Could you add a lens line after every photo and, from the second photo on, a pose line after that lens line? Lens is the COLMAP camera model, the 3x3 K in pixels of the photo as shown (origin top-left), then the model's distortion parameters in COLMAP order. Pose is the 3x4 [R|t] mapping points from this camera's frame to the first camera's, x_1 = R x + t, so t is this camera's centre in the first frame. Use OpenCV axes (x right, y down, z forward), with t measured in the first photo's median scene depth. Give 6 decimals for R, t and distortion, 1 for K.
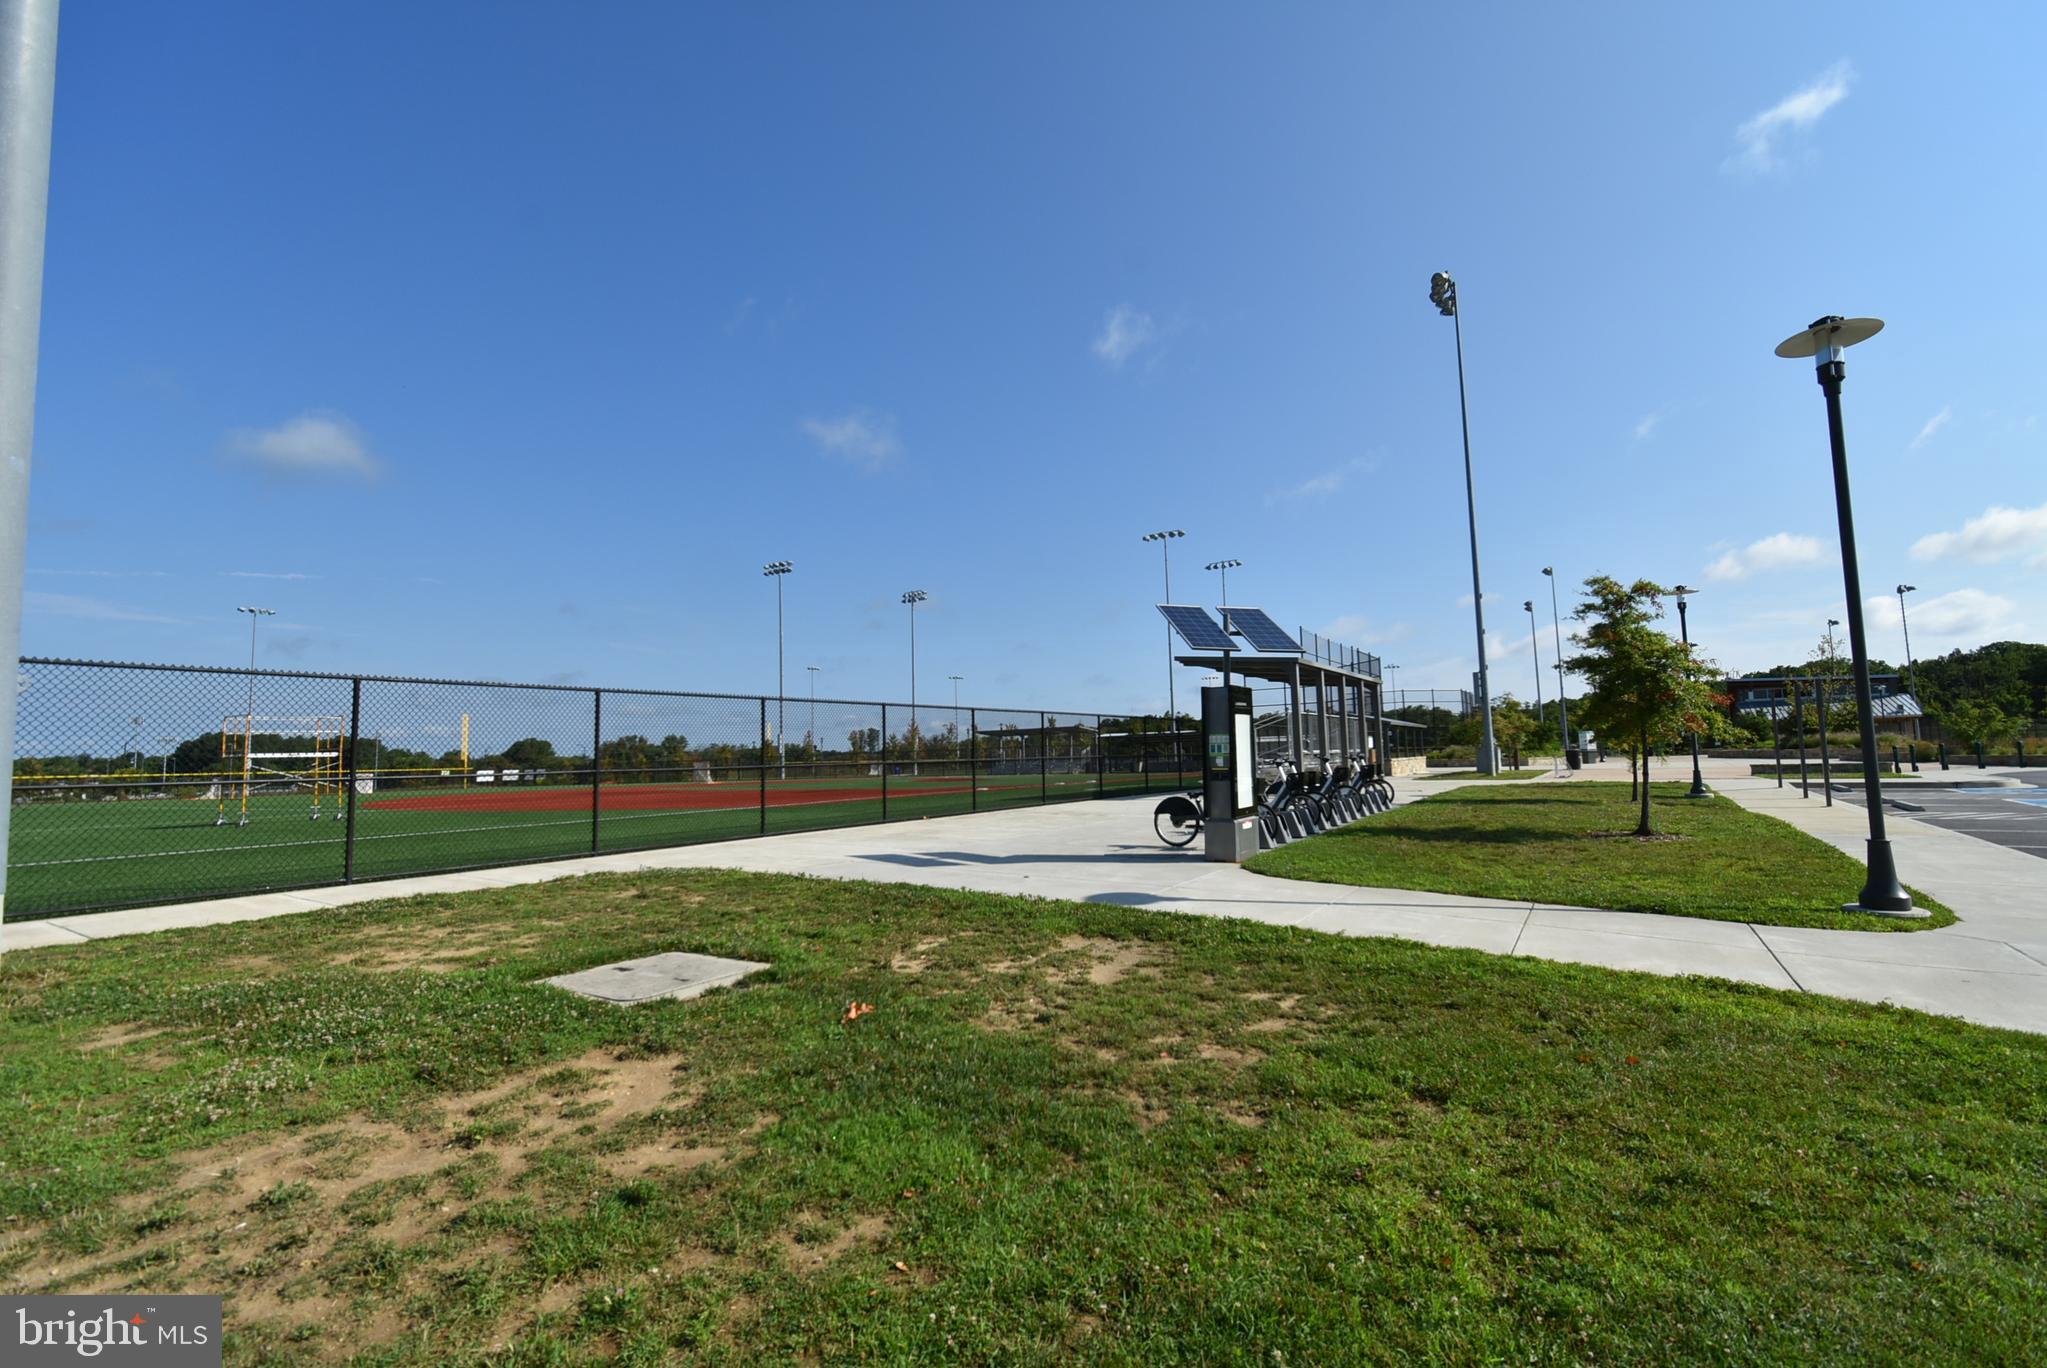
lens RADIAL K [[899.4, 0, 1023.5], [0, 899.4, 684.0], [0, 0, 1]] dist [0.001576, 0.000245]
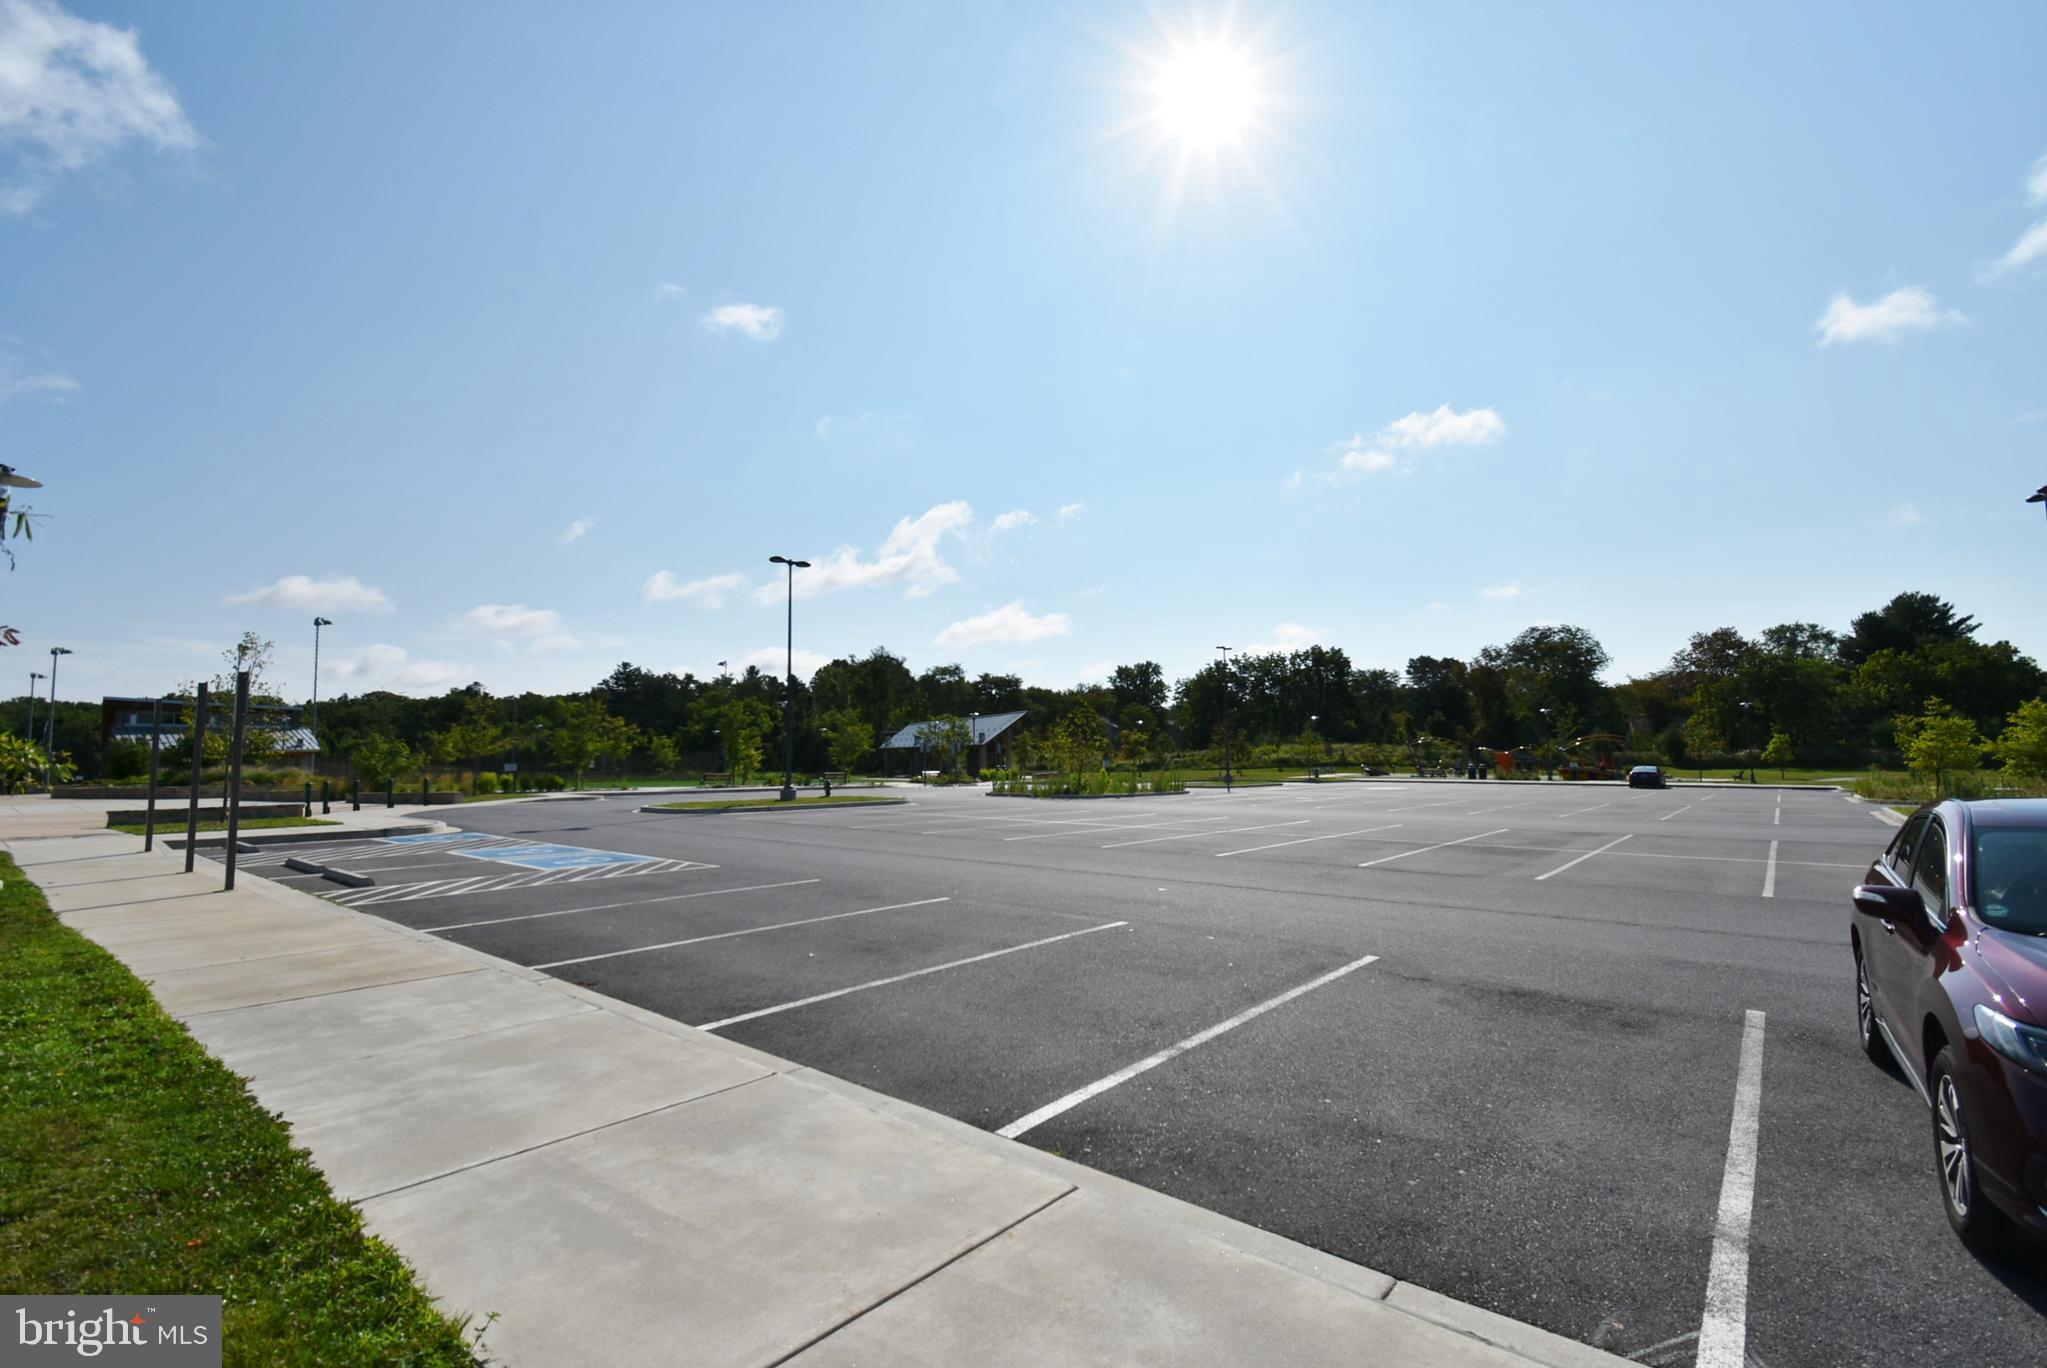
lens RADIAL K [[899.4, 0, 1023.5], [0, 899.4, 684.0], [0, 0, 1]] dist [0.001576, 0.000245]
pose [[0.112014, 0.111873, 0.987389, 0.195614], [-0.073873, 0.991831, -0.103995, 0.014922], [-0.990957, -0.061292, 0.119363, 0.232010]]
